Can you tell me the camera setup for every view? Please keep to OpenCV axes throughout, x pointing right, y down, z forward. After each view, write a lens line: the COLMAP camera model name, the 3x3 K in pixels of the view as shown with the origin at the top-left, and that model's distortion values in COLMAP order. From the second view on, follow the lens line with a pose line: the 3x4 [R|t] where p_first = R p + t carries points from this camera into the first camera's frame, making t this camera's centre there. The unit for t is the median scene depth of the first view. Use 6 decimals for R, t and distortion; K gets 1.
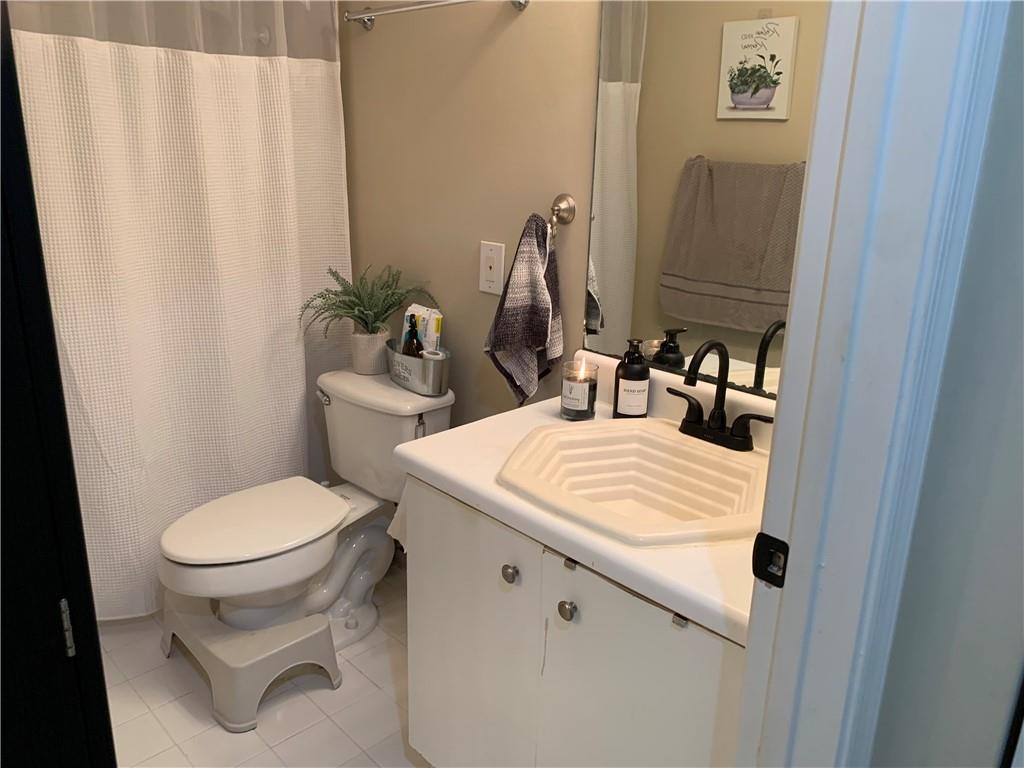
lens RADIAL K [[786.2, 0, 508.8], [0, 786.2, 378.5], [0, 0, 1]] dist [0.055530, -0.087673]
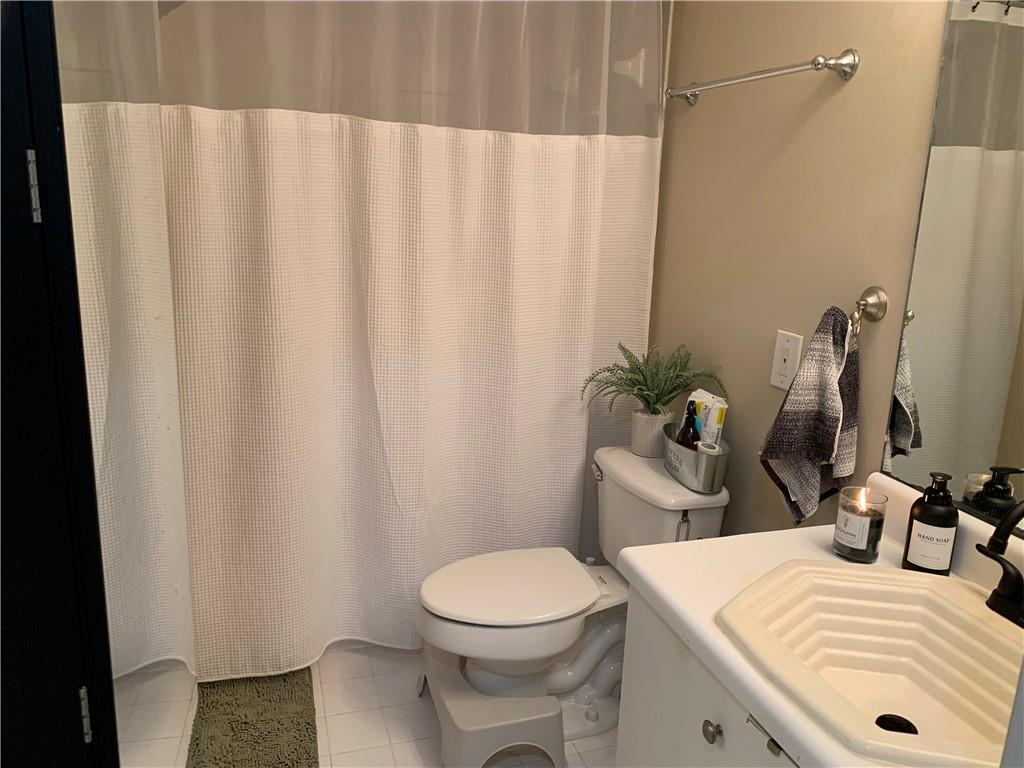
lens RADIAL K [[786.2, 0, 508.8], [0, 786.2, 378.5], [0, 0, 1]] dist [0.055530, -0.087673]
pose [[0.890089, 0.111609, -0.441910, 0.098269], [-0.141949, 0.989216, -0.036075, -0.046285], [0.433118, 0.094838, 0.896334, 0.073964]]
